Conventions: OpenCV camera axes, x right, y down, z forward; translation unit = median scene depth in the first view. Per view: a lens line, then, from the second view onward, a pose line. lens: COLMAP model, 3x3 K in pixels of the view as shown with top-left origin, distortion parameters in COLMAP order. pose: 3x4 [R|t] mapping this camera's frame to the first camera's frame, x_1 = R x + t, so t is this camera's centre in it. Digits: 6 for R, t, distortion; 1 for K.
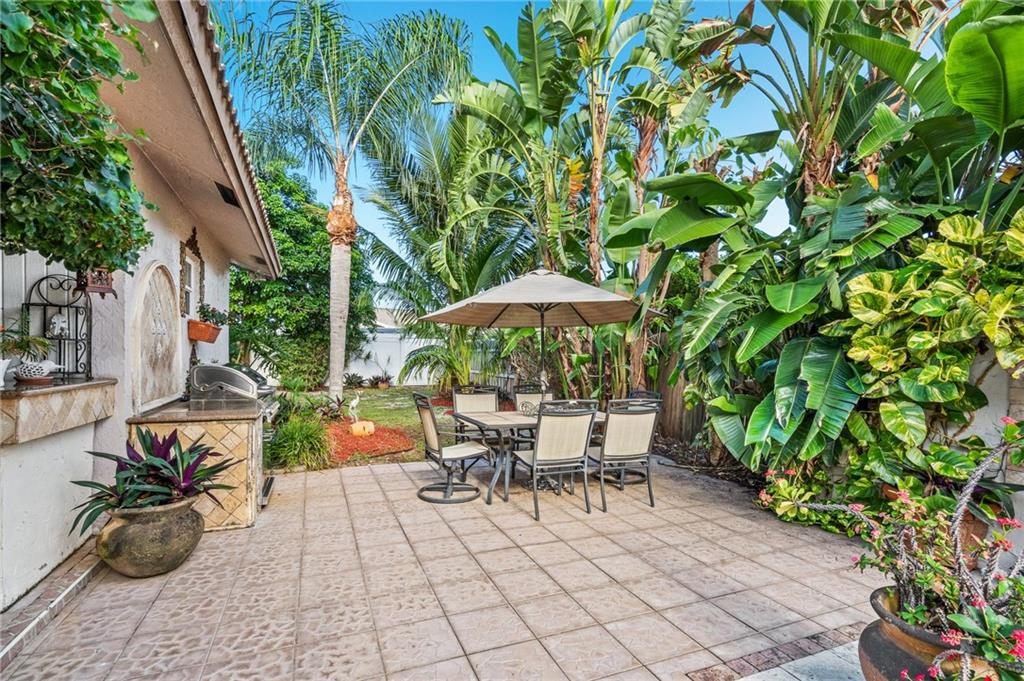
lens RADIAL K [[471.3, 0, 519.9], [0, 471.3, 366.3], [0, 0, 1]] dist [-0.000617, 0.001763]
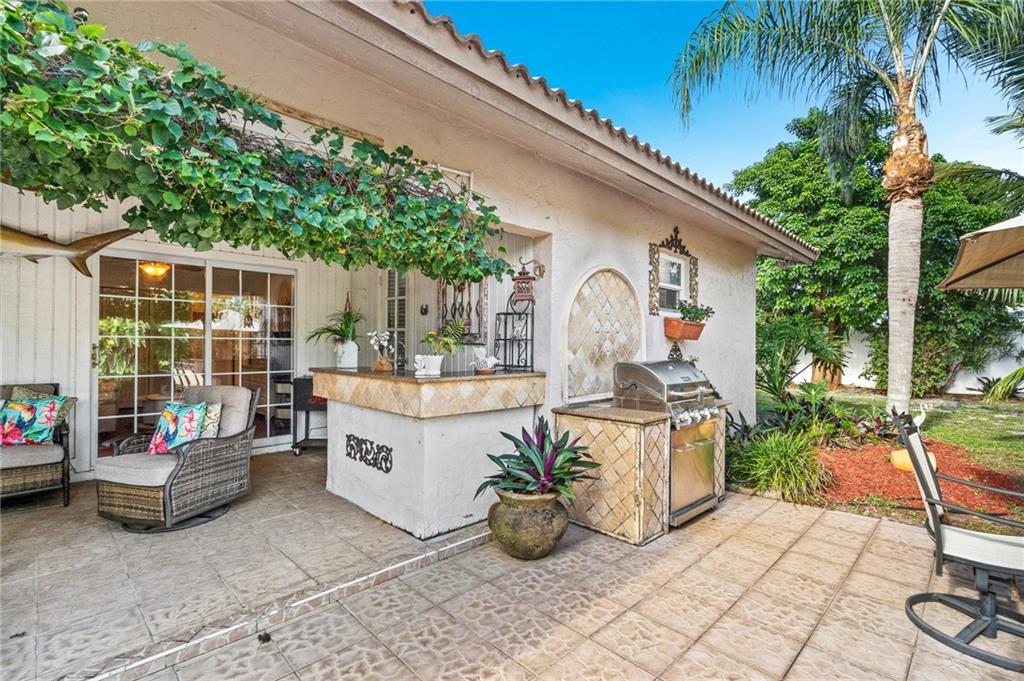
lens RADIAL K [[471.3, 0, 521.2], [0, 471.3, 339.0], [0, 0, 1]] dist [-0.000617, 0.001763]
pose [[0.370058, -0.027996, -0.928587, 0.196975], [-0.020033, 0.999073, -0.038105, -0.010032], [0.928792, 0.032703, 0.369154, 0.503019]]
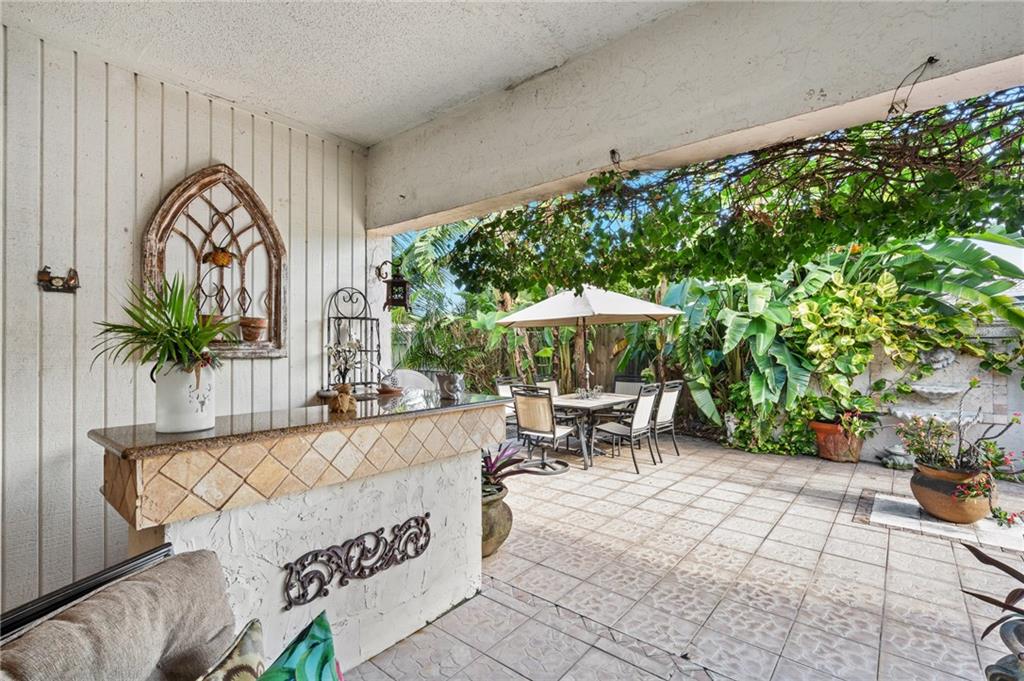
lens RADIAL K [[471.3, 0, 510.5], [0, 471.3, 339.3], [0, 0, 1]] dist [-0.000617, 0.001763]
pose [[0.890605, -0.012092, 0.454618, -1.062557], [0.024198, 0.999490, -0.020819, -0.047941], [-0.454134, 0.029542, 0.890443, -0.059287]]
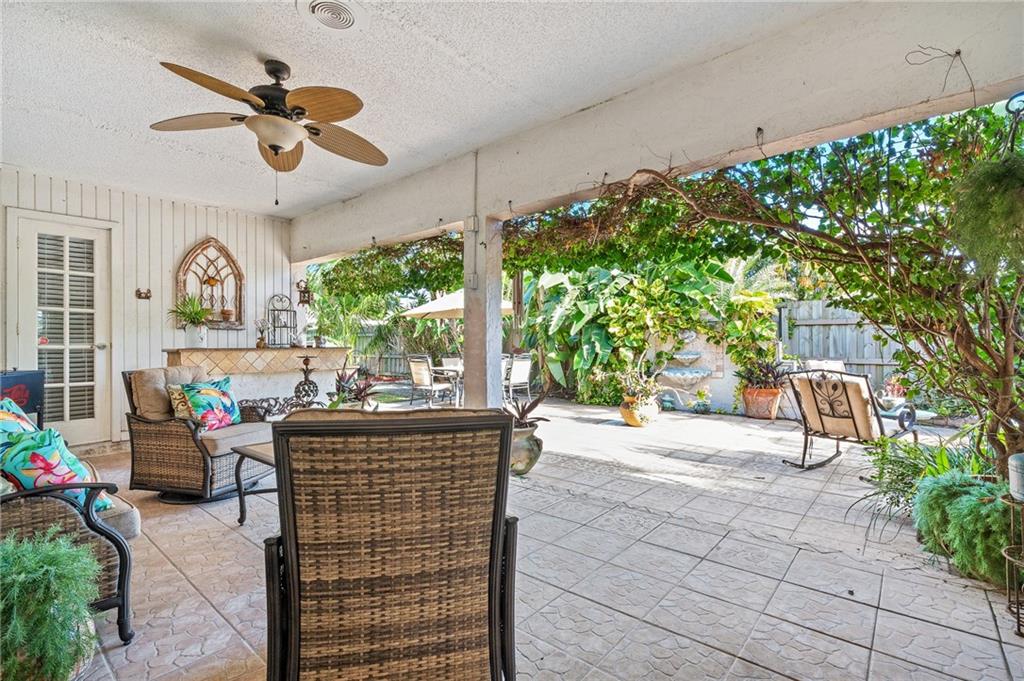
lens RADIAL K [[471.3, 0, 507.5], [0, 471.3, 339.4], [0, 0, 1]] dist [-0.000617, 0.001763]
pose [[0.900165, -0.020071, 0.435086, -0.923734], [0.034046, 0.999124, -0.024347, 0.067207], [-0.434216, 0.036729, 0.900060, -1.080792]]
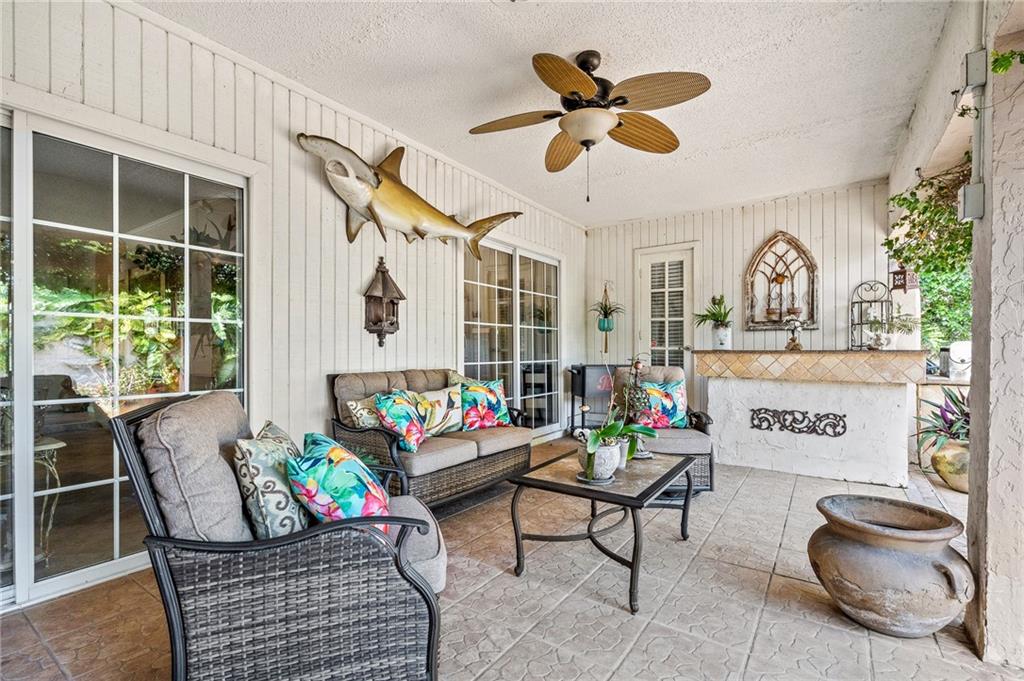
lens RADIAL K [[471.3, 0, 529.1], [0, 471.3, 348.9], [0, 0, 1]] dist [-0.000617, 0.001763]
pose [[0.542989, -0.022030, -0.839451, -0.296934], [-0.004732, 0.999560, -0.029293, 0.066691], [0.839726, 0.019878, 0.542646, -0.669649]]
